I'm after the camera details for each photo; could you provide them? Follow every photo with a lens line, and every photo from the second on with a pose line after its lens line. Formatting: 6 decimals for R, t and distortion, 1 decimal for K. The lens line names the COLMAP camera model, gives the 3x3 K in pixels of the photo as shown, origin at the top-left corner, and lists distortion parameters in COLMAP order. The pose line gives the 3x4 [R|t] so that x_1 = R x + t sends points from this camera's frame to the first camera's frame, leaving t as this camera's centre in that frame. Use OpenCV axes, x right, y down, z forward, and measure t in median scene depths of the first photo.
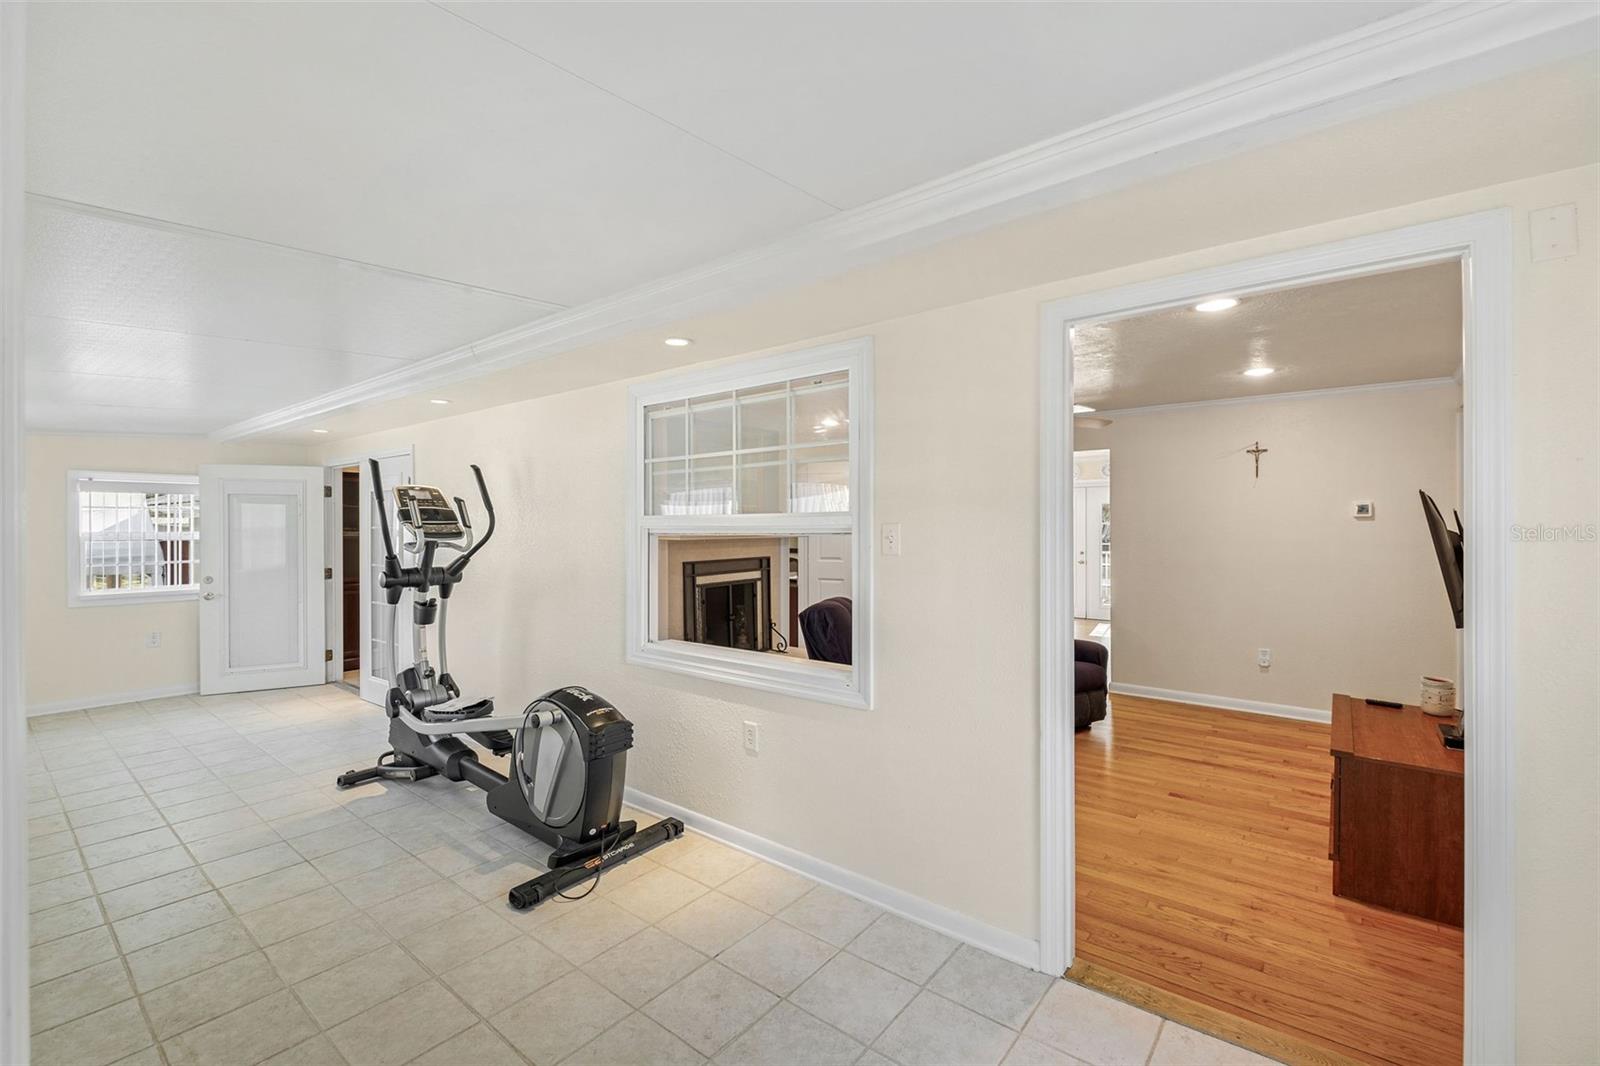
lens RADIAL K [[686.8, 0, 800.0], [0, 686.8, 533.0], [0, 0, 1]] dist [-0.002521, -0.000496]
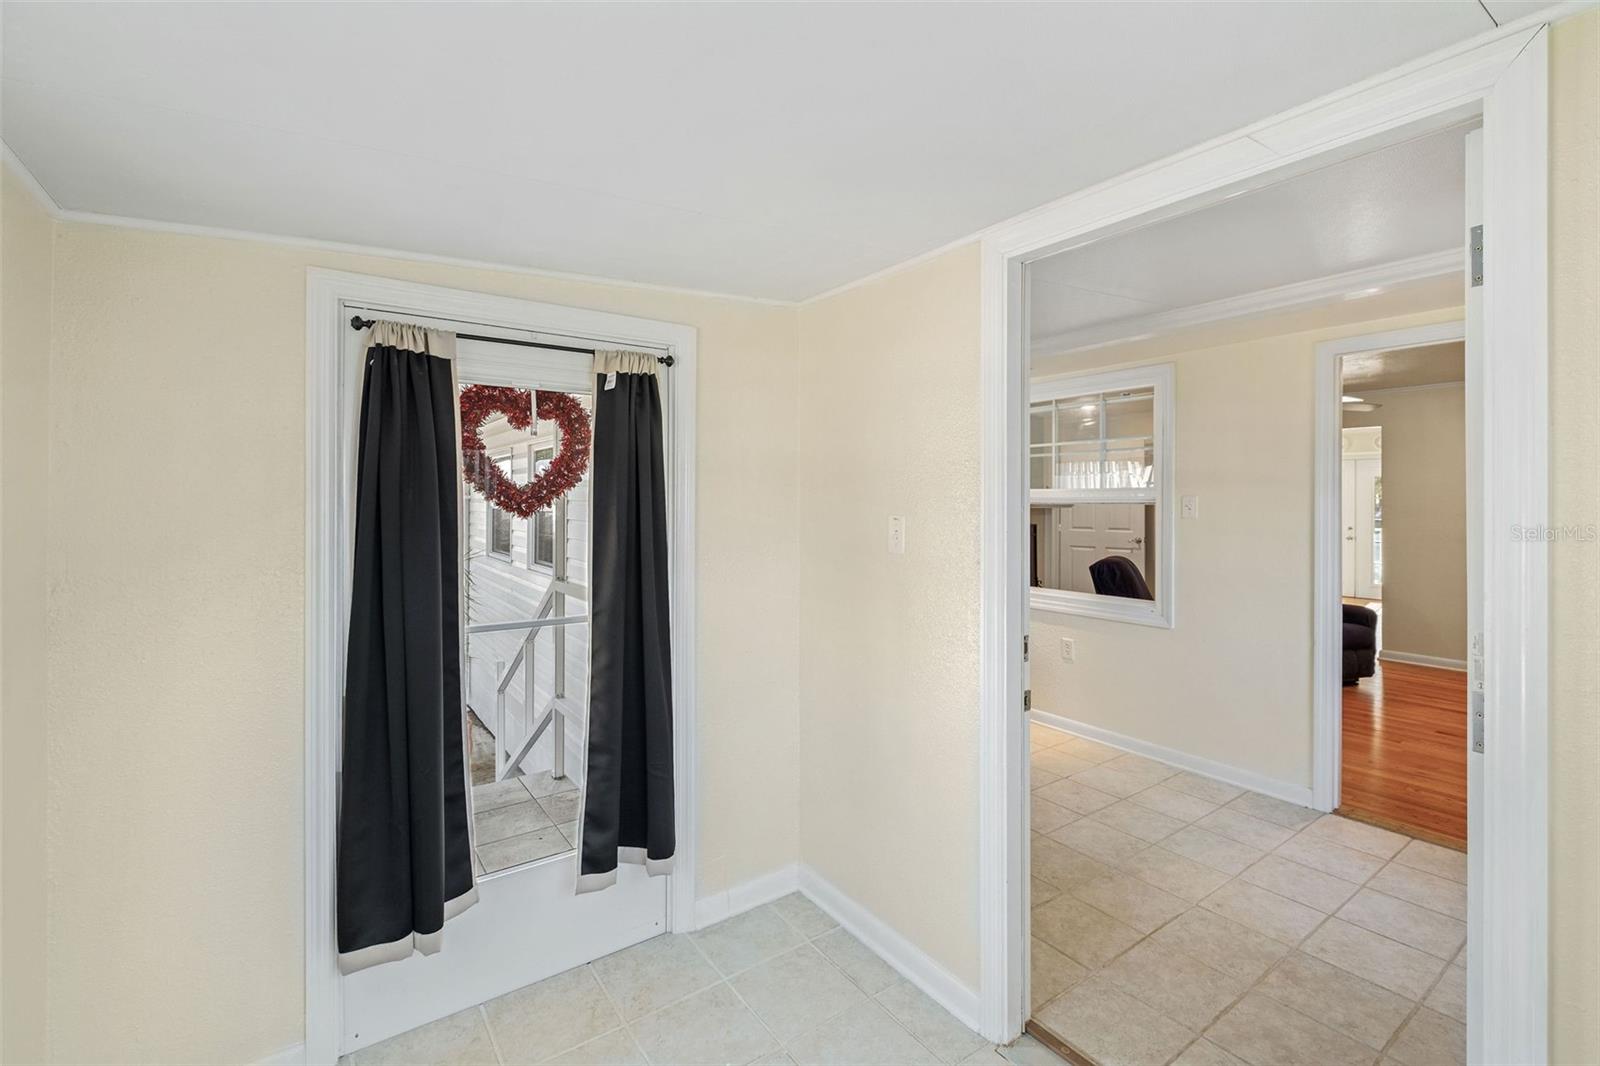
lens RADIAL K [[699.8, 0, 797.0], [0, 699.8, 499.0], [0, 0, 1]] dist [0.001669, -0.006046]
pose [[0.960543, 0.007382, -0.278035, -0.196427], [-0.009896, 0.999922, -0.007640, 0.008597], [0.277956, 0.010090, 0.960541, -0.489298]]
